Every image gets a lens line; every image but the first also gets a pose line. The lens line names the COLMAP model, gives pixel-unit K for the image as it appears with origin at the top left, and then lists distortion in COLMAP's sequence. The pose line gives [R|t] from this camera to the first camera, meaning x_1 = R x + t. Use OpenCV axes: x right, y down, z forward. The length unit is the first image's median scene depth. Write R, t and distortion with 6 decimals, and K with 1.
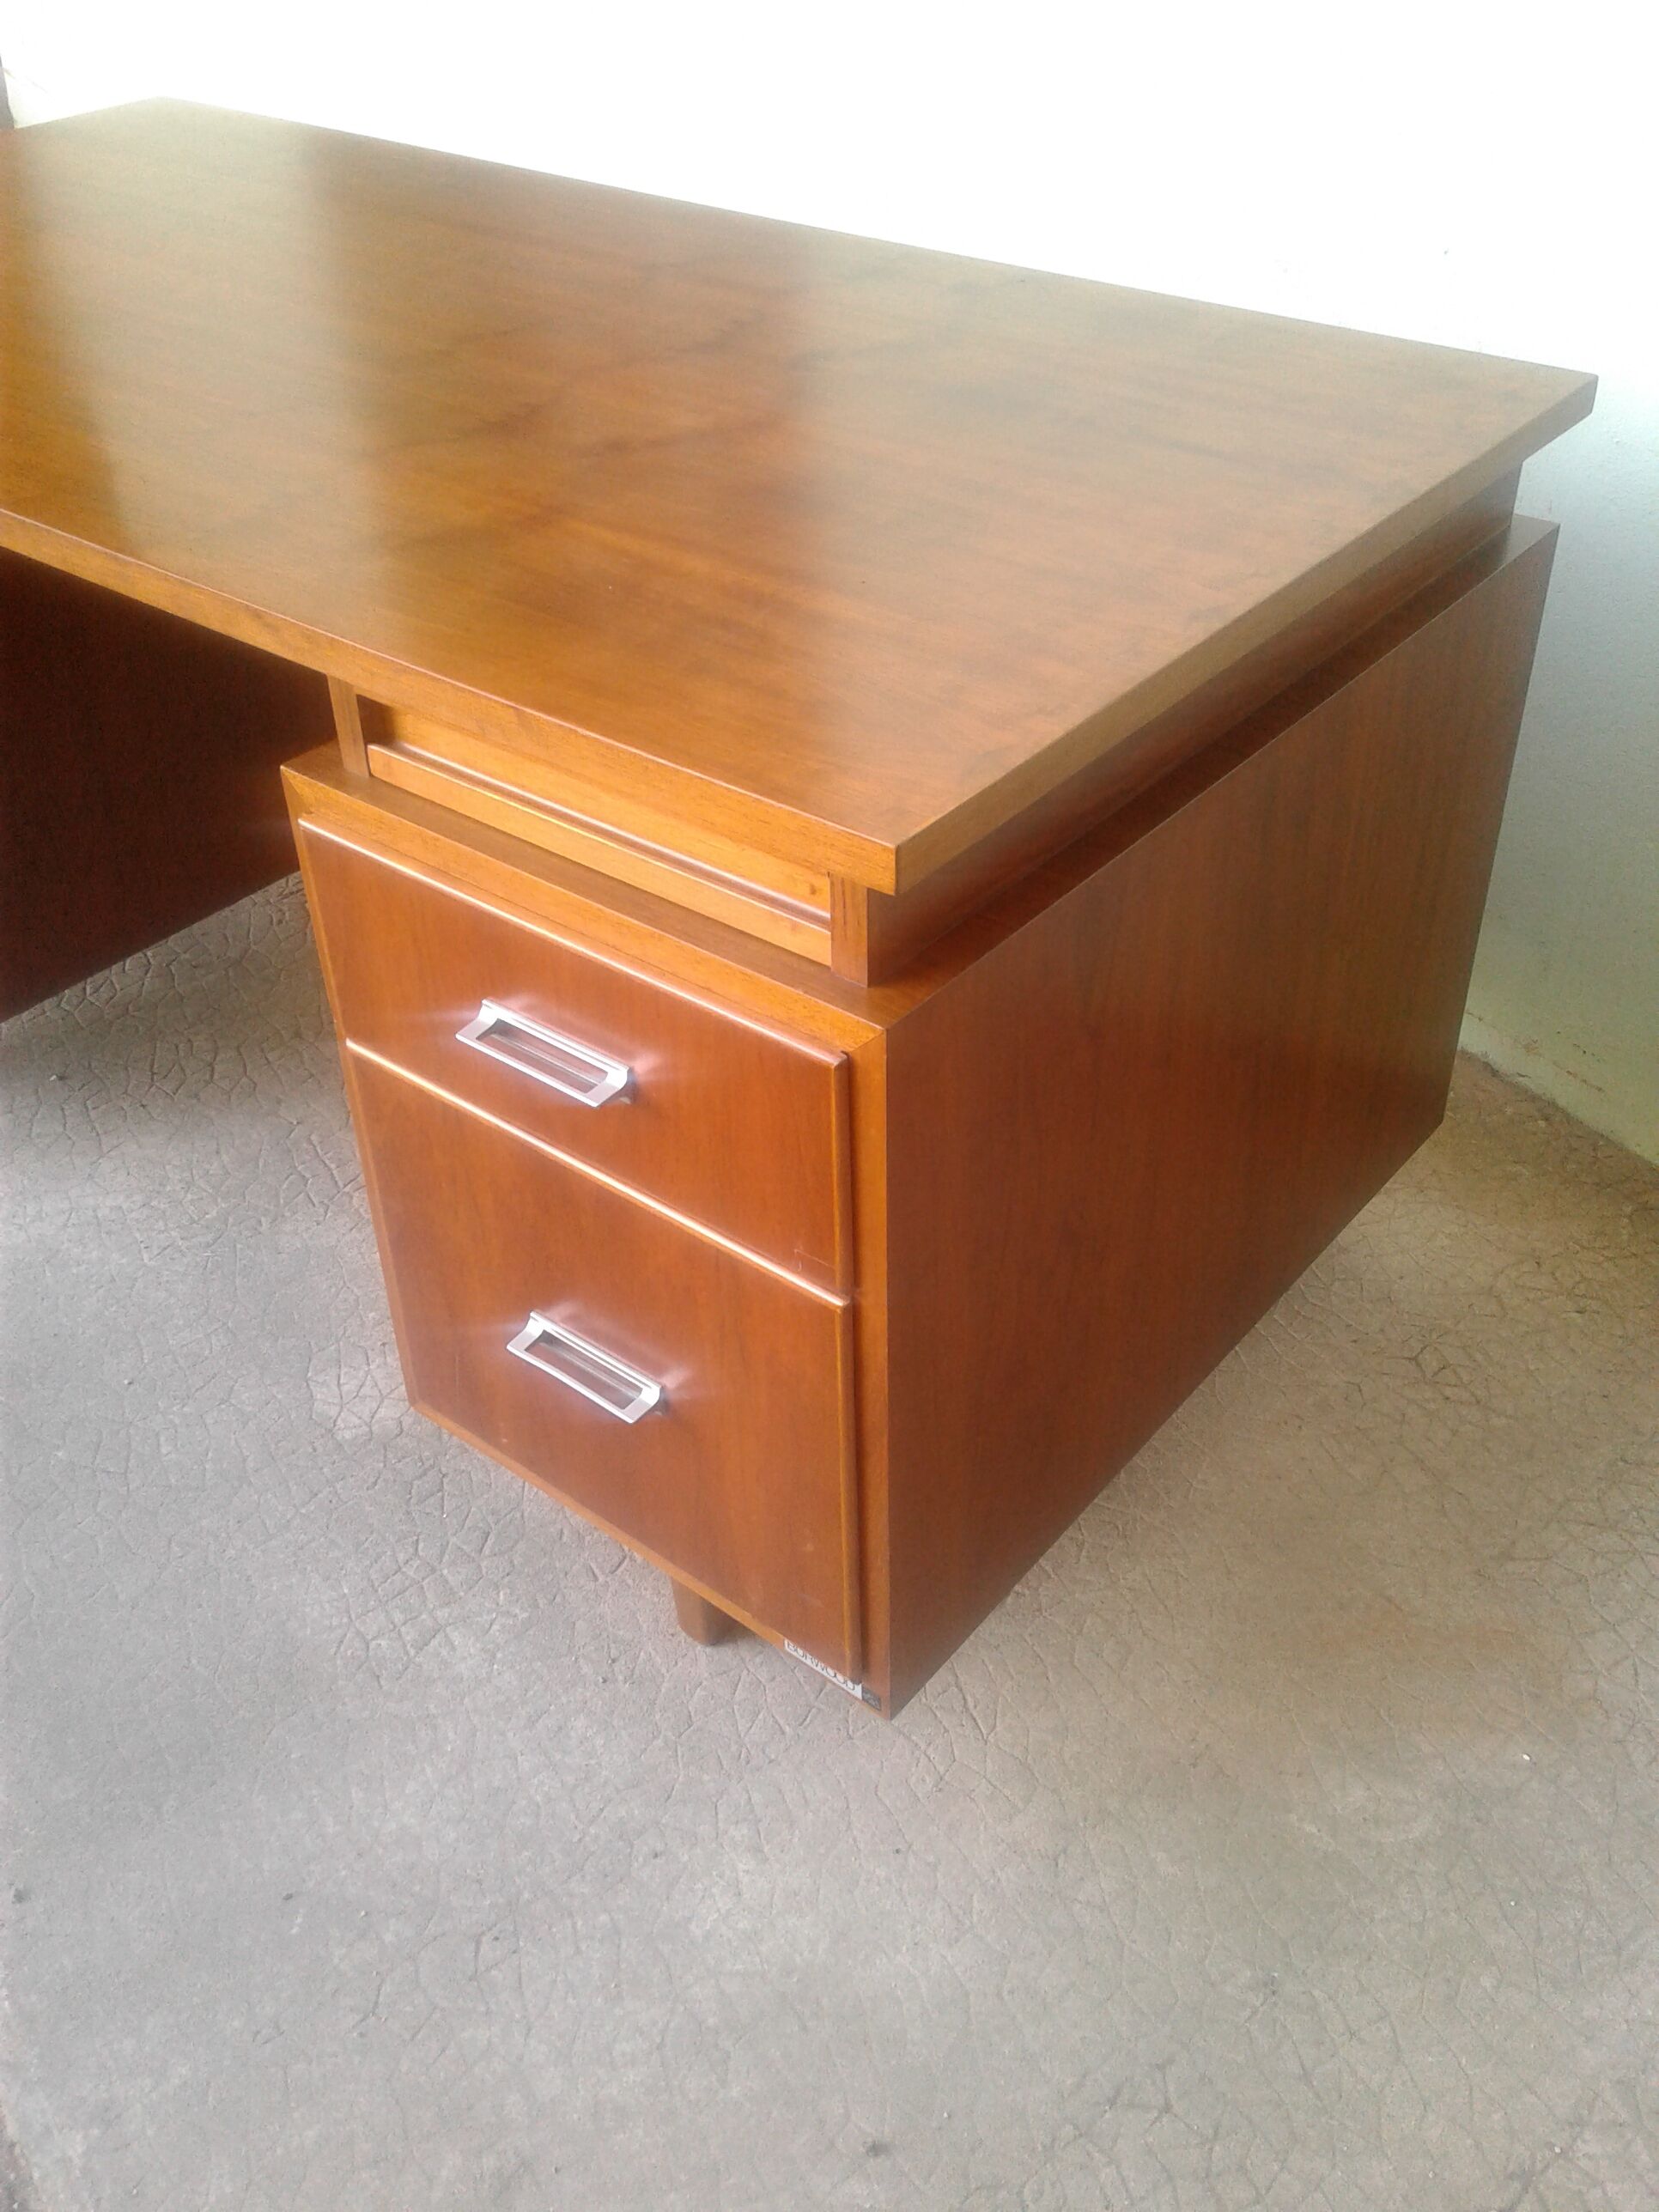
lens RADIAL K [[2086.1, 0, 860.4], [0, 2086.1, 1077.1], [0, 0, 1]] dist [0.072883, -0.125776]
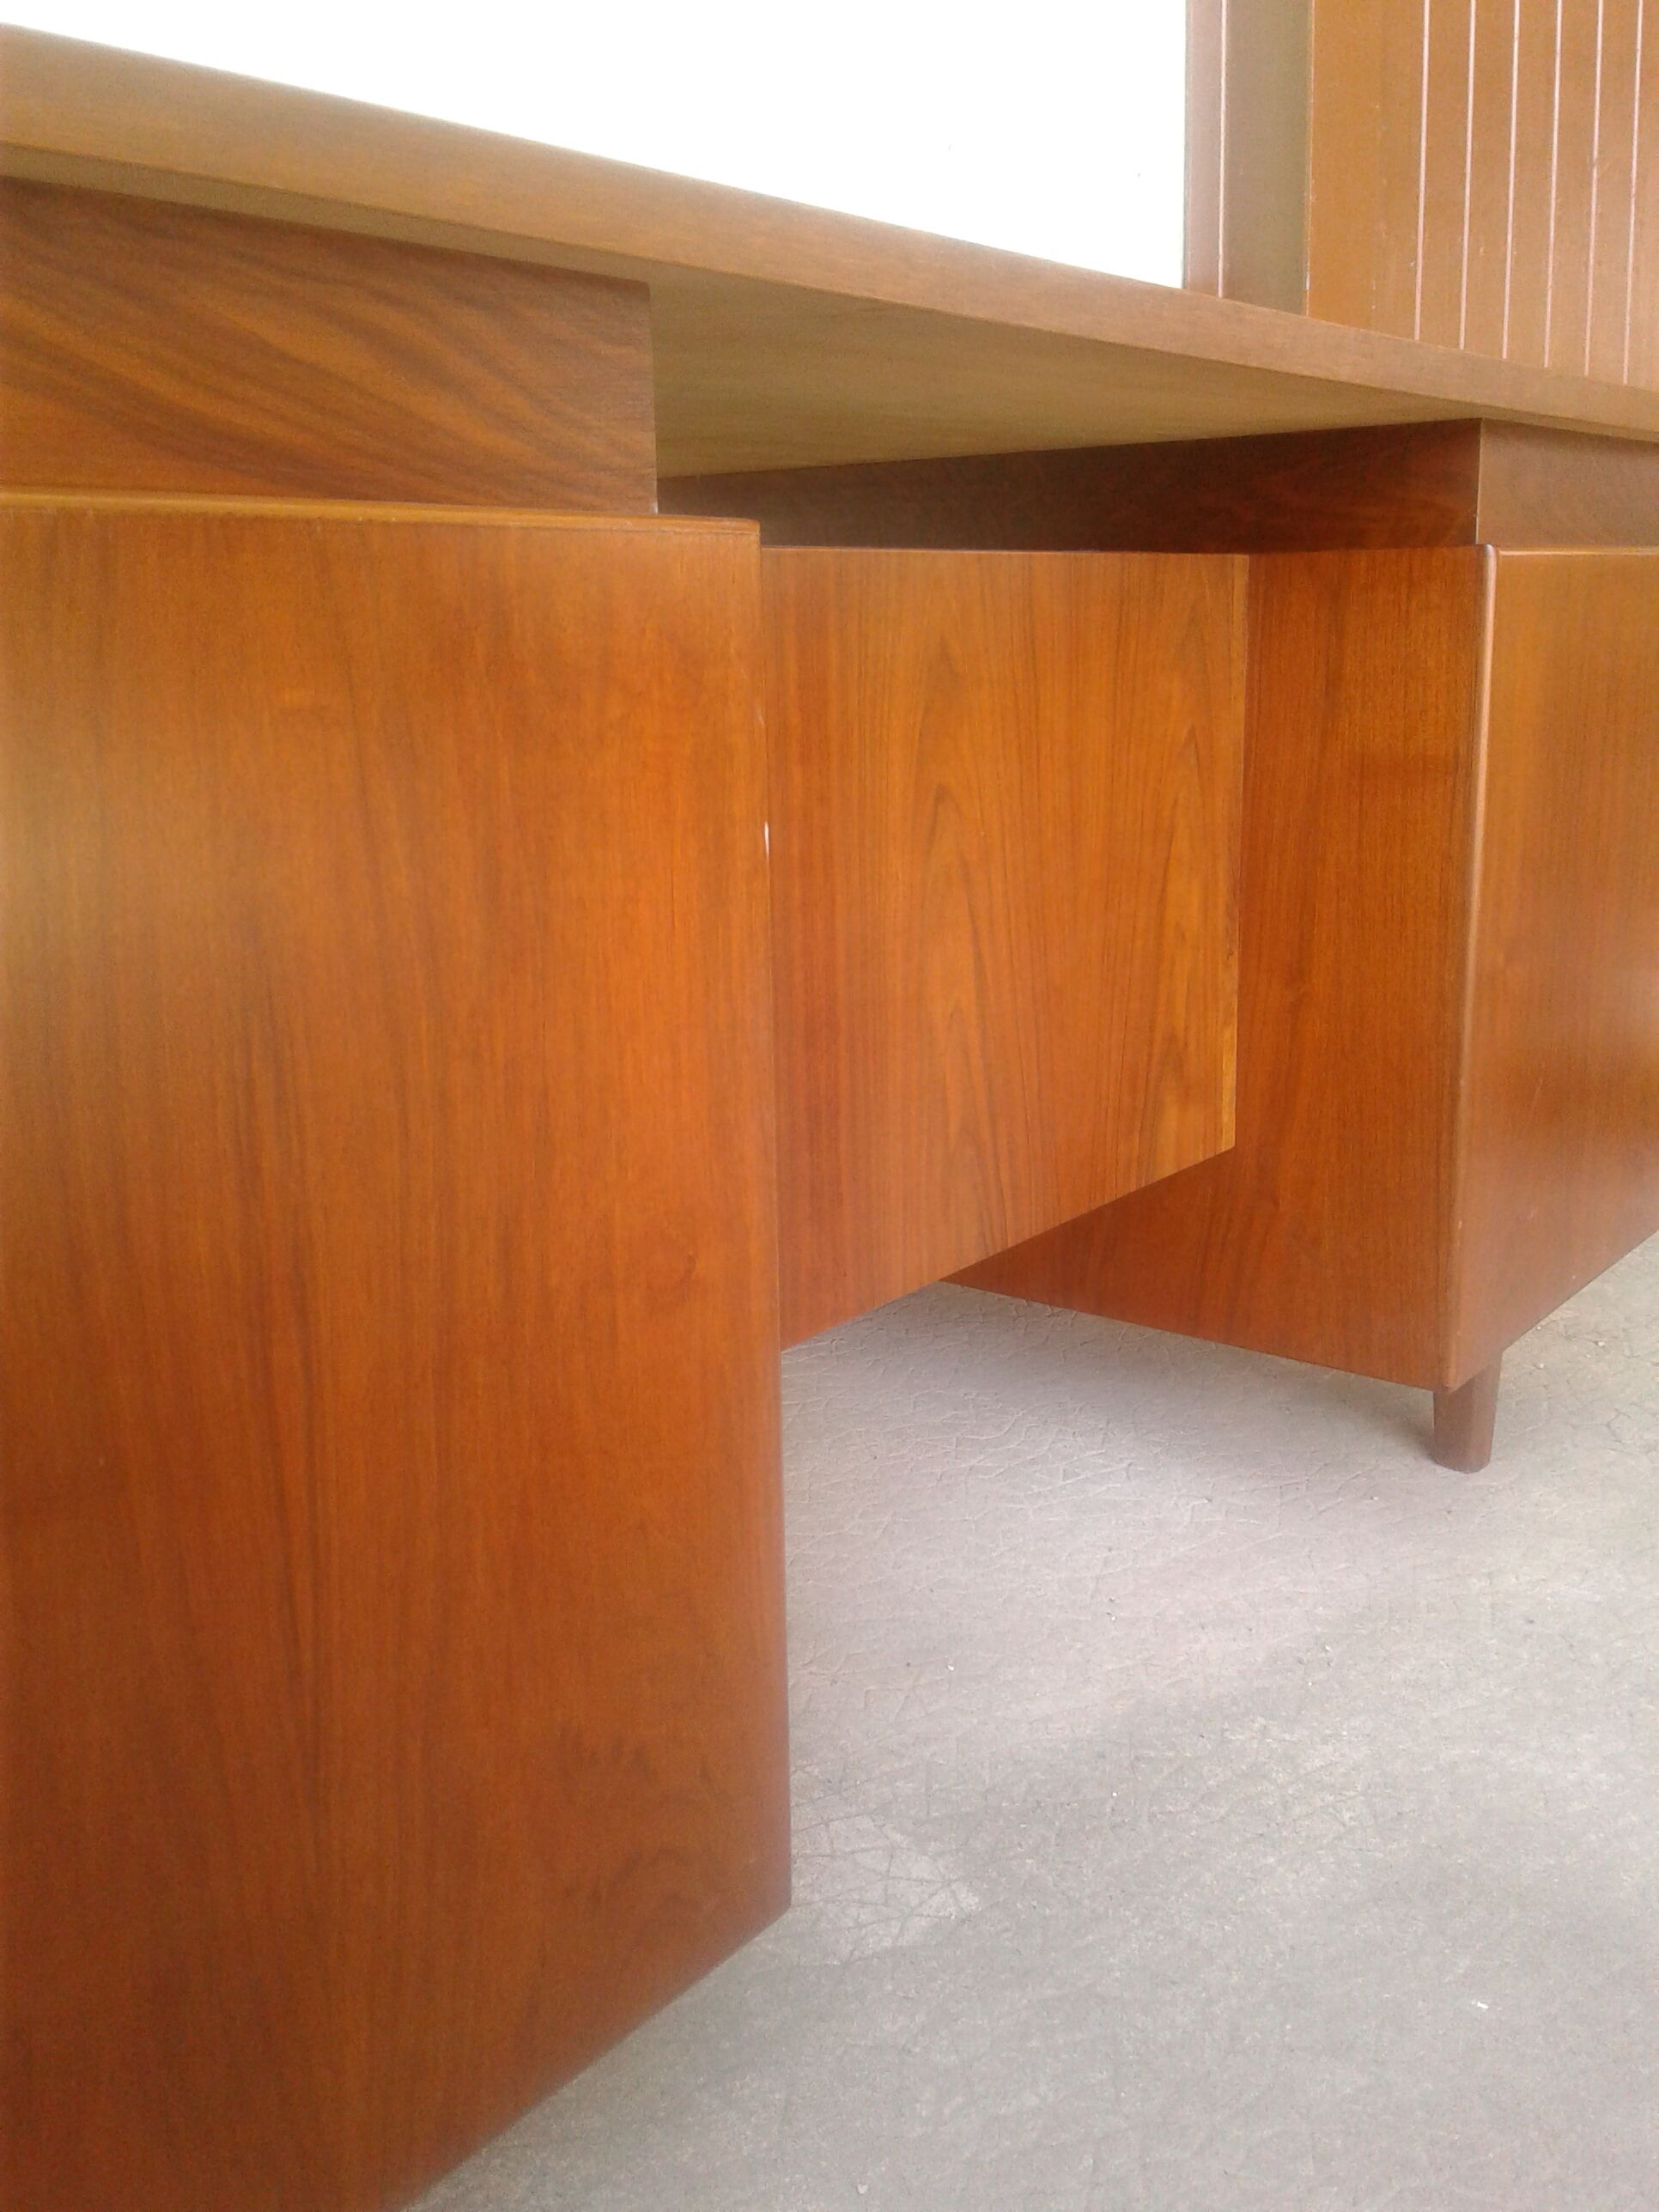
lens RADIAL K [[2104.1, 0, 827.2], [0, 2104.1, 1051.6], [0, 0, 1]] dist [0.072734, -0.176387]
pose [[-0.019589, -0.204417, 0.978688, -0.971738], [0.609271, 0.773682, 0.173793, -0.192594], [-0.792720, 0.599691, 0.109389, 0.979603]]
